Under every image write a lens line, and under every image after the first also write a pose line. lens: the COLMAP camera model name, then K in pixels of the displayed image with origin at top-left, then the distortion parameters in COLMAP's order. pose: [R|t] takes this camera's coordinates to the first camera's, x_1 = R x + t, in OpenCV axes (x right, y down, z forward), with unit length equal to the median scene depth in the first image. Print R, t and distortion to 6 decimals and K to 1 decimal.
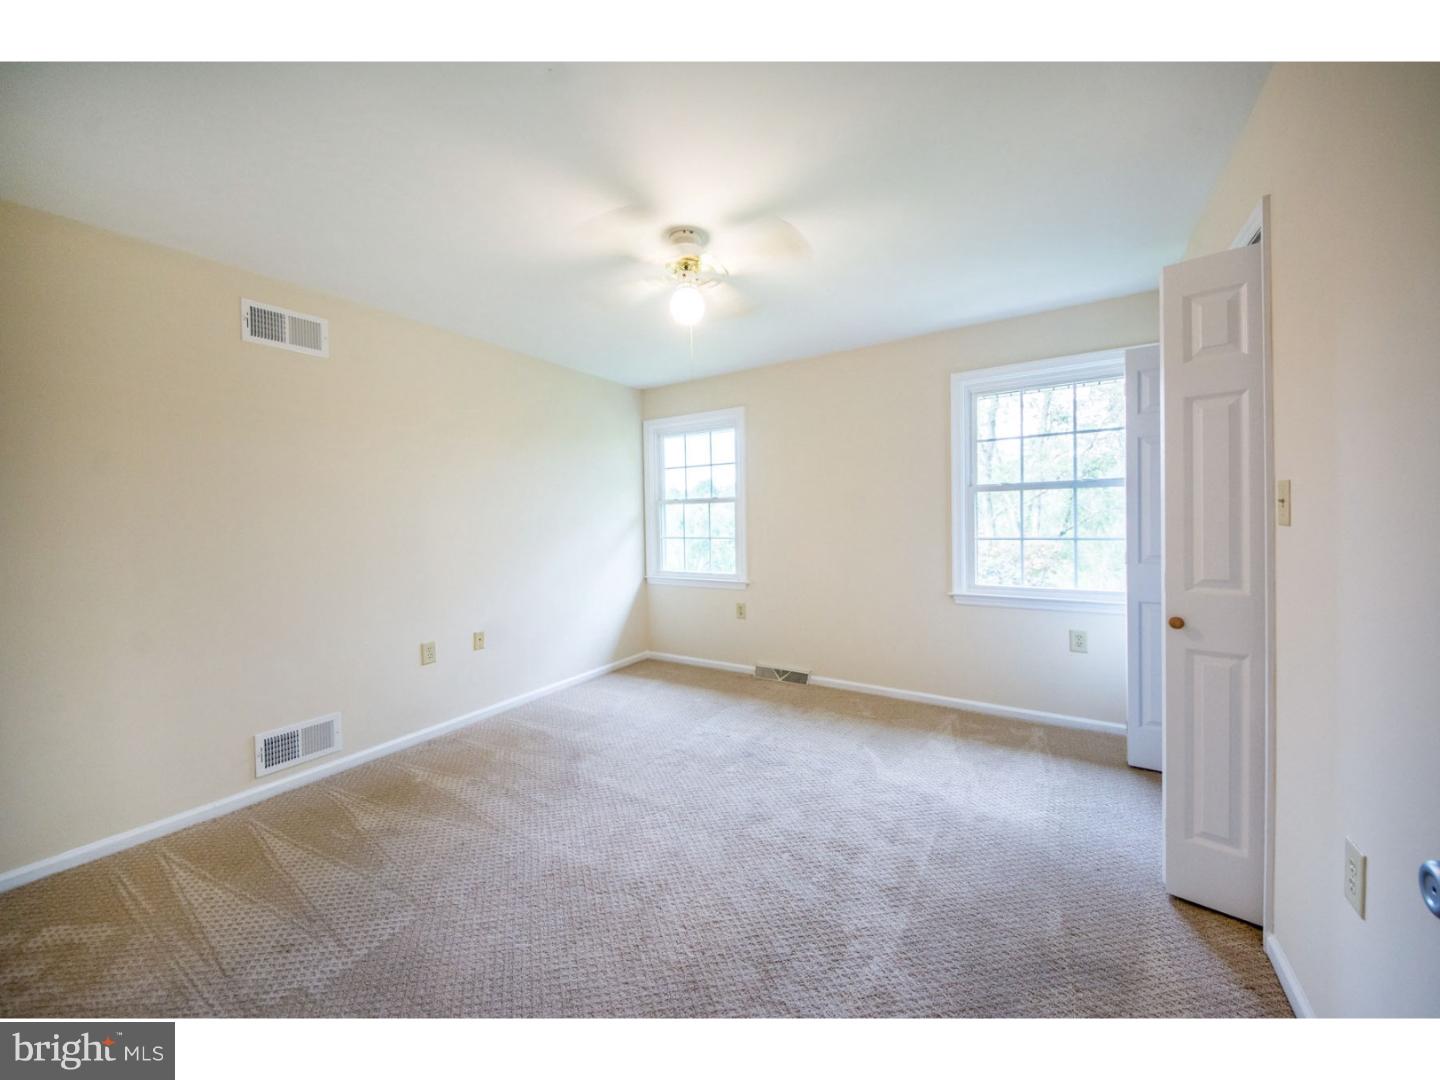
lens RADIAL K [[531.8, 0, 722.8], [0, 531.8, 532.0], [0, 0, 1]] dist [0.047184, -0.031306]
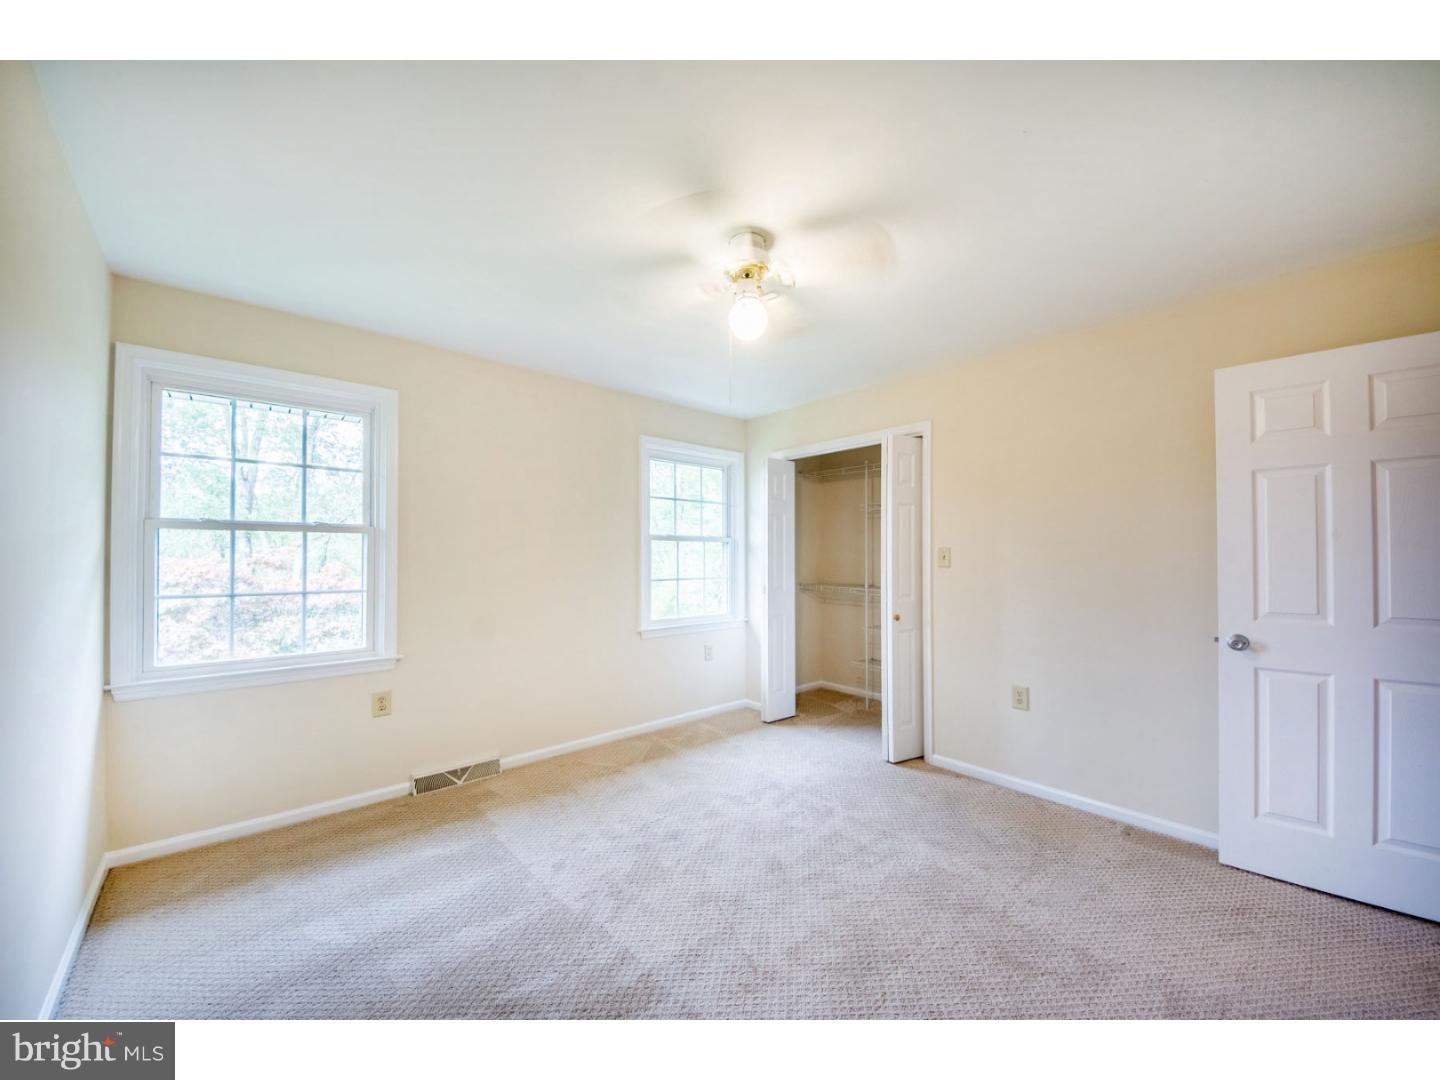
lens RADIAL K [[539.1, 0, 717.9], [0, 539.1, 554.9], [0, 0, 1]] dist [0.045059, -0.033114]
pose [[0.280946, 0.022147, 0.959468, -0.609829], [0.017753, 0.999443, -0.028269, -0.006962], [-0.959559, 0.024976, 0.280396, 0.530993]]
